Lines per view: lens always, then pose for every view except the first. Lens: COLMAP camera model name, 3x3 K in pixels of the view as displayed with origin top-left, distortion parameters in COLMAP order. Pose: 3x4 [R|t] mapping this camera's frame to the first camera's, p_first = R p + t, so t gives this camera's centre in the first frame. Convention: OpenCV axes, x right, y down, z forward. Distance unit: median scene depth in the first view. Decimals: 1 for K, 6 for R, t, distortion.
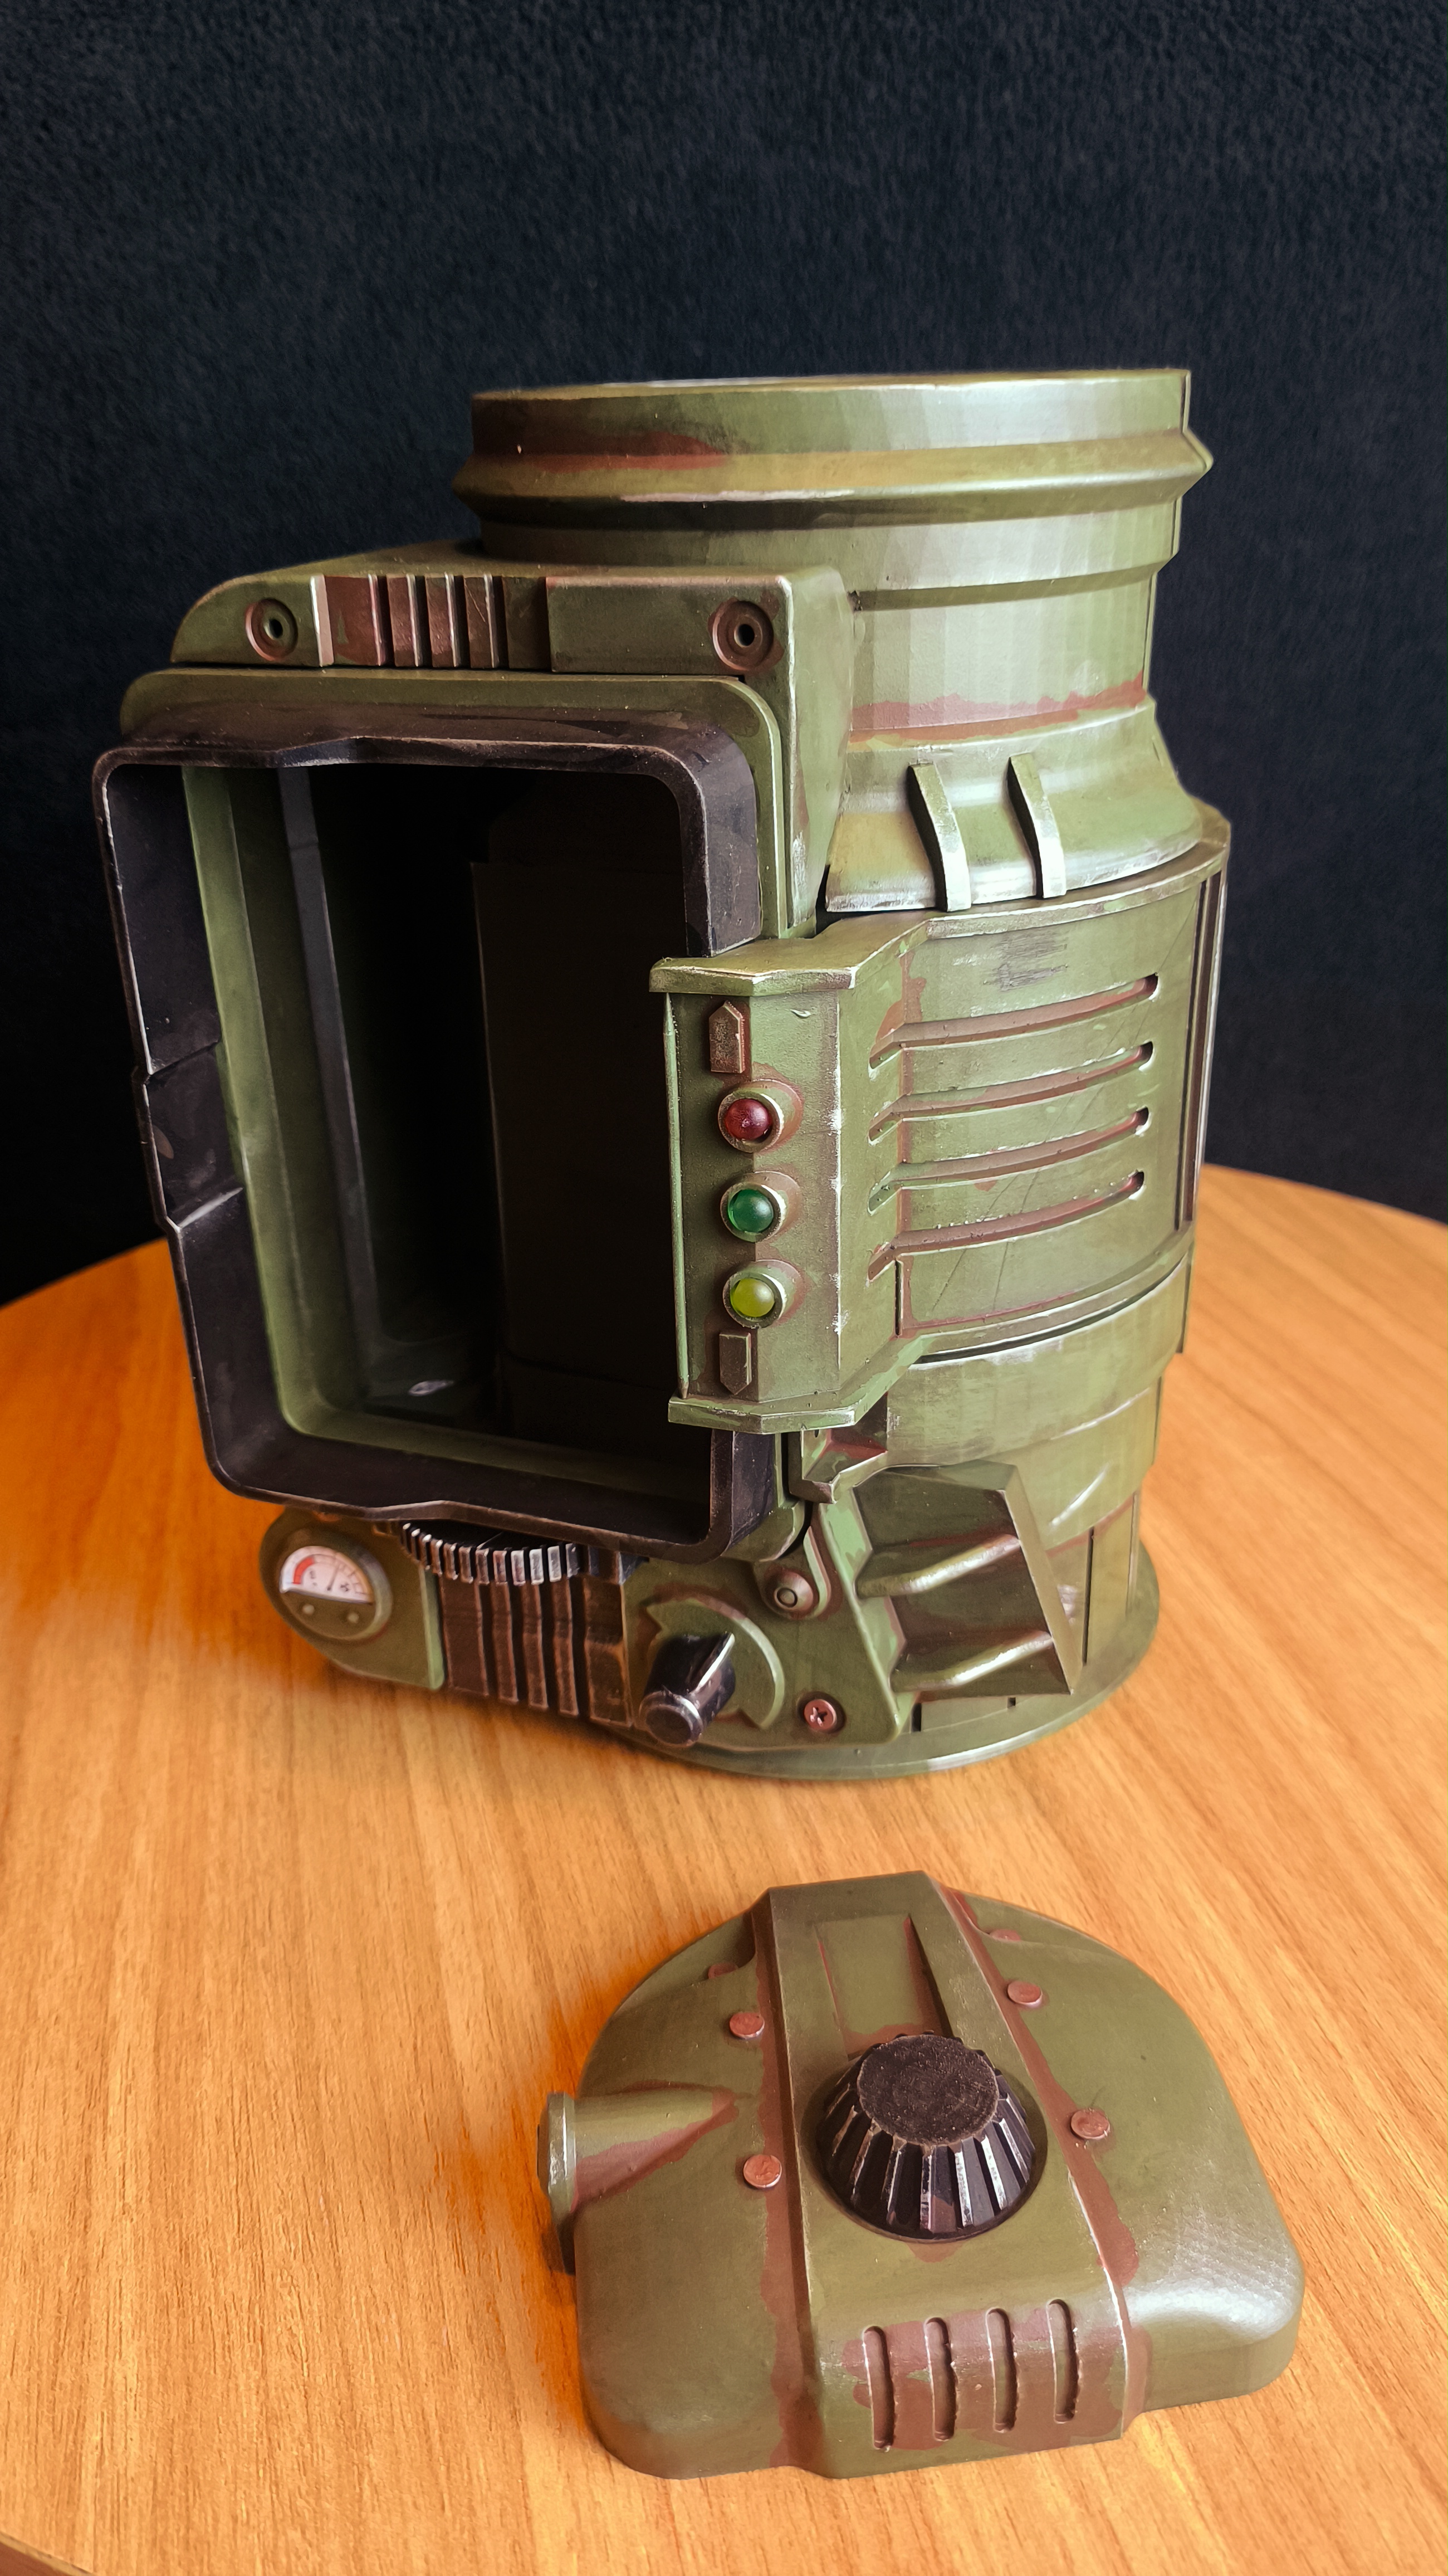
lens RADIAL K [[1921.3, 0, 724.0], [0, 1921.3, 1288.0], [0, 0, 1]] dist [0.007762, -0.000686]
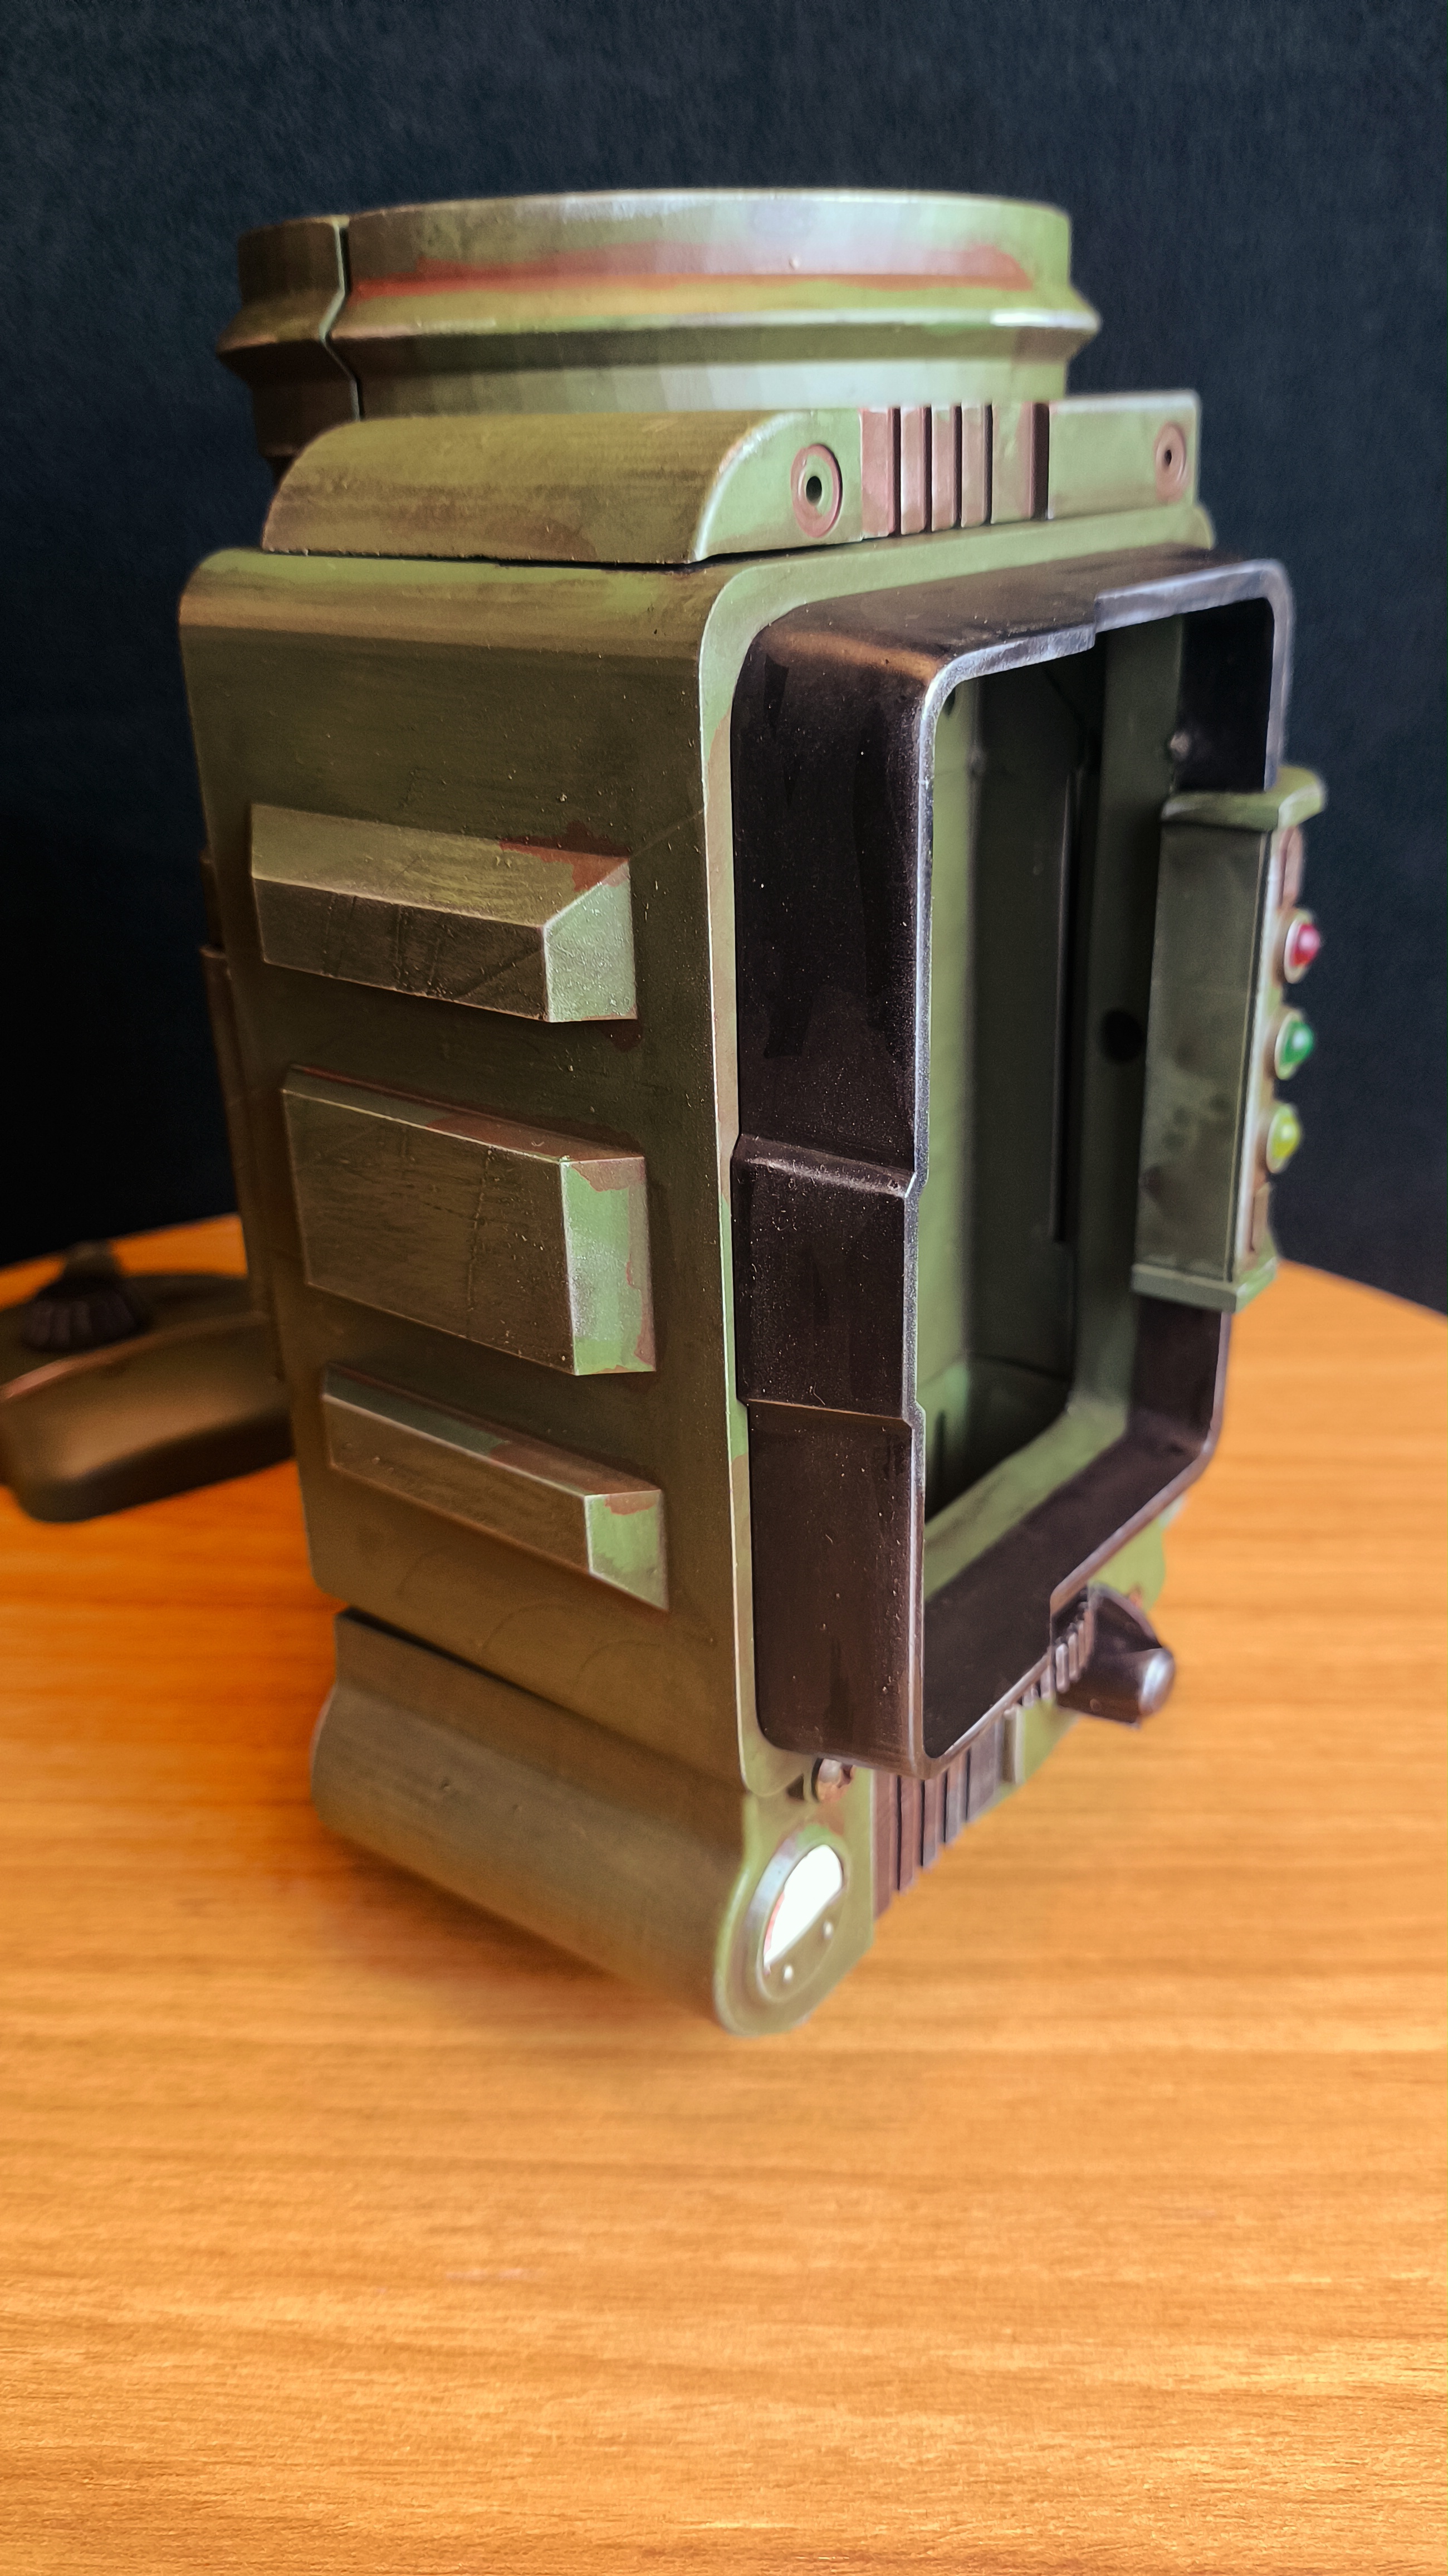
lens RADIAL K [[2036.1, 0, 726.0], [0, 2036.1, 1245.0], [0, 0, 1]] dist [-0.034595, 0.000430]
pose [[0.282791, -0.353423, 0.891696, -0.956564], [0.425297, 0.879464, 0.213697, -0.271353], [-0.859739, 0.318804, 0.399014, 0.814628]]
